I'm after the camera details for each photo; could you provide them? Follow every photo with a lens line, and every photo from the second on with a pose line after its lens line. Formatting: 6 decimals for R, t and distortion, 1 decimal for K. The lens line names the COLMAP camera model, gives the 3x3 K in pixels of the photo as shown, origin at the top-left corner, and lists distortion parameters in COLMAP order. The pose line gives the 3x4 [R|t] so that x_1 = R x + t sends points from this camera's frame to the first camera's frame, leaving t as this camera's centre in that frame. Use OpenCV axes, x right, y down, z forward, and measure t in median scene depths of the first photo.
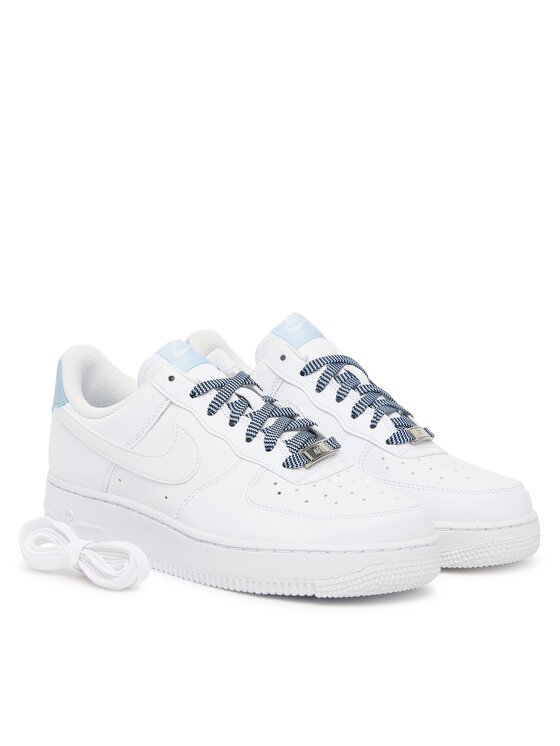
lens RADIAL K [[1887.9, 0, 279.7], [0, 1887.9, 372.9], [0, 0, 1]] dist [-0.066488, 0.000000]
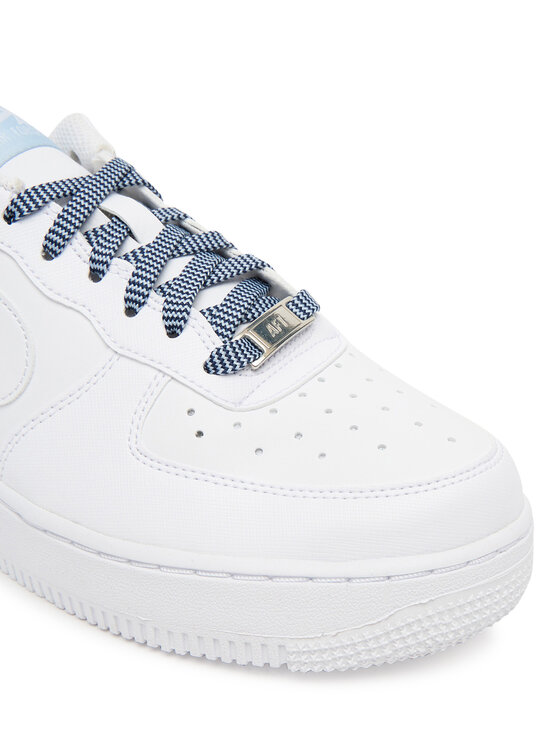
lens RADIAL K [[739.3, 0, 286.5], [0, 739.3, 370.8], [0, 0, 1]] dist [-0.038719, 0.000000]
pose [[0.997290, -0.050129, 0.053852, 0.011984], [0.030204, 0.946394, 0.321600, -0.009188], [-0.067086, -0.319102, 0.945343, 0.812883]]
